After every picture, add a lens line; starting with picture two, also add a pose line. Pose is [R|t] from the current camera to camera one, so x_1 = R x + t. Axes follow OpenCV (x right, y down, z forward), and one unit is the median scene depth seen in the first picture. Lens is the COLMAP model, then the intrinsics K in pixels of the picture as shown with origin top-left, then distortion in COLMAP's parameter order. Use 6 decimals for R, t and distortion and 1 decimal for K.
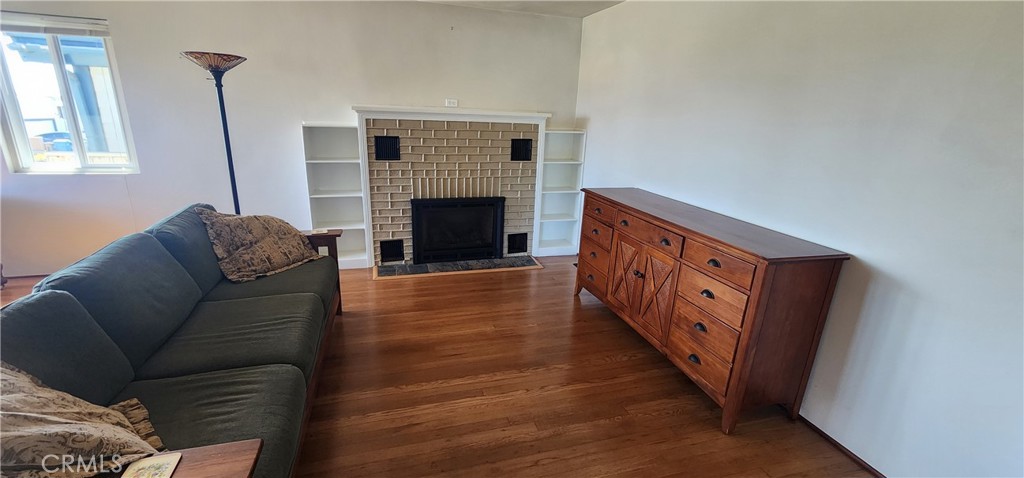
lens RADIAL K [[422.8, 0, 508.7], [0, 422.8, 239.6], [0, 0, 1]] dist [0.000059, 0.000409]
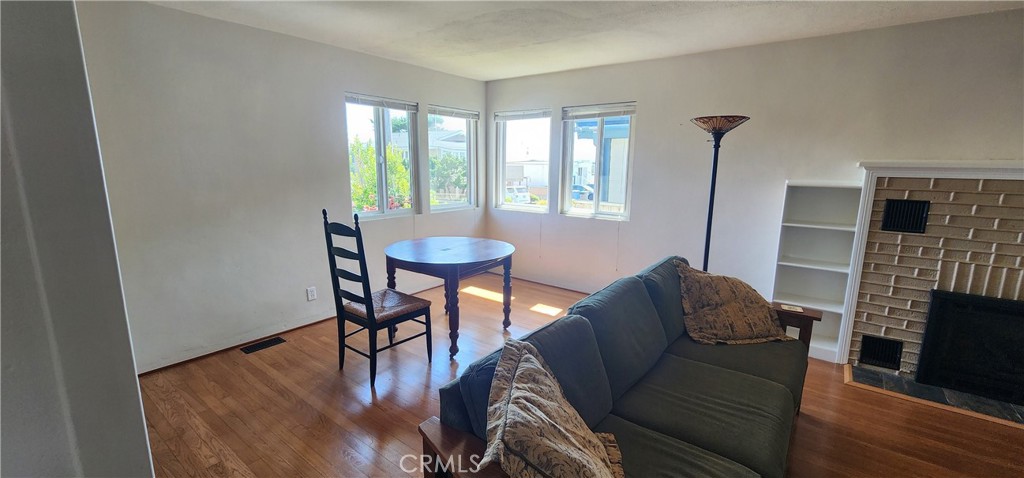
lens RADIAL K [[422.8, 0, 508.7], [0, 422.8, 239.6], [0, 0, 1]] dist [0.000059, 0.000409]
pose [[0.578183, 0.118883, -0.807199, -0.083361], [-0.221416, 0.975064, -0.014991, -0.010865], [0.785289, 0.187394, 0.590088, 0.025621]]
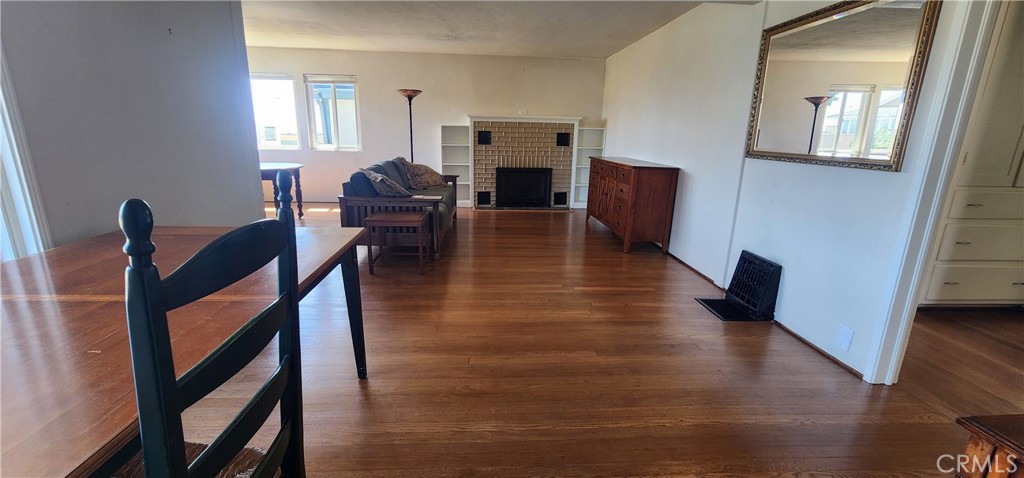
lens RADIAL K [[422.8, 0, 508.7], [0, 422.8, 239.6], [0, 0, 1]] dist [0.000059, 0.000409]
pose [[0.973304, 0.040840, -0.225859, 0.224374], [-0.051648, 0.997775, -0.042152, 0.272491], [0.223635, 0.052691, 0.973248, -0.664054]]
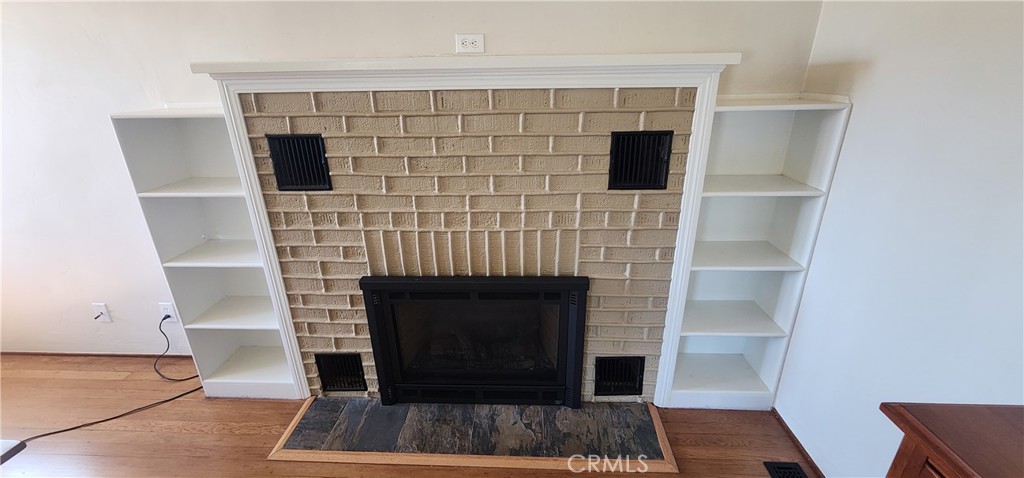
lens RADIAL K [[422.8, 0, 508.7], [0, 422.8, 239.6], [0, 0, 1]] dist [0.000059, 0.000409]
pose [[0.942660, 0.072661, -0.325748, 0.050624], [-0.046267, 0.995040, 0.088064, -0.182422], [0.330531, -0.067943, 0.941346, 0.650928]]
